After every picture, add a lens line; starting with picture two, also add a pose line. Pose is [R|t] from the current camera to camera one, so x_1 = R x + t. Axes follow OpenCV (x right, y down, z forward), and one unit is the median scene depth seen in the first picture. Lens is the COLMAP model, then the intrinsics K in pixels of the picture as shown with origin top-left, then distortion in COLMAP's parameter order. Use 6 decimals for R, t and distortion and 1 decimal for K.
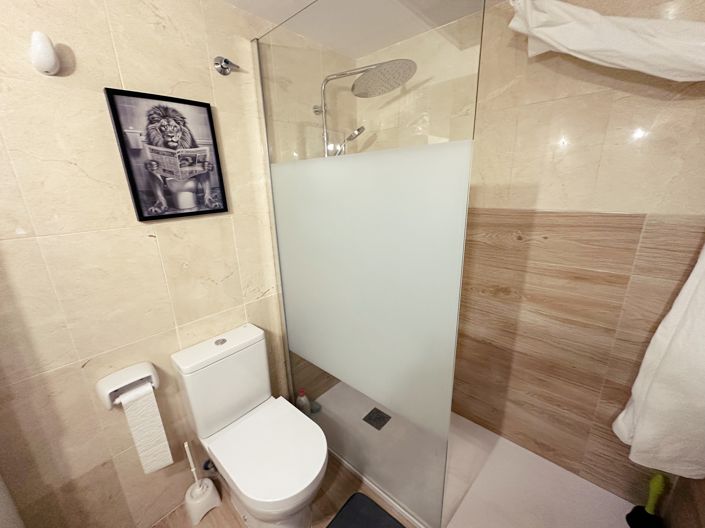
lens RADIAL K [[281.3, 0, 352.1], [0, 281.3, 265.2], [0, 0, 1]] dist [0.000575, 0.000964]
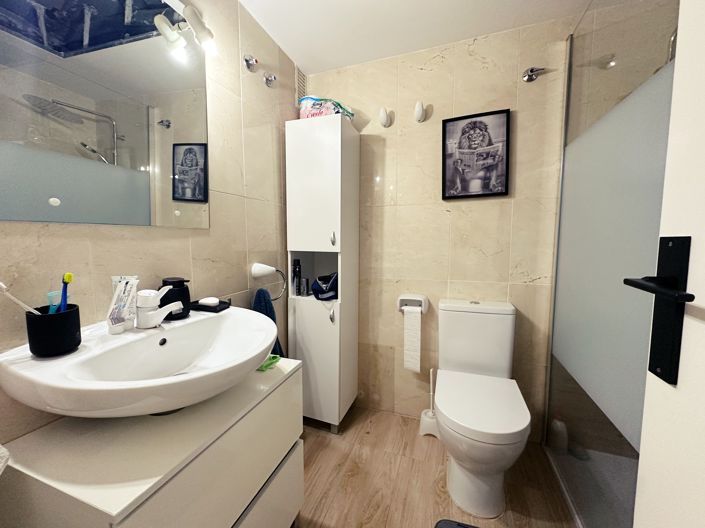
lens RADIAL K [[281.3, 0, 351.6], [0, 281.3, 262.3], [0, 0, 1]] dist [0.000575, 0.000964]
pose [[0.370419, 0.105340, -0.922872, 0.474876], [-0.266189, 0.963916, 0.003183, 0.277739], [0.889906, 0.244480, 0.385093, 0.049113]]
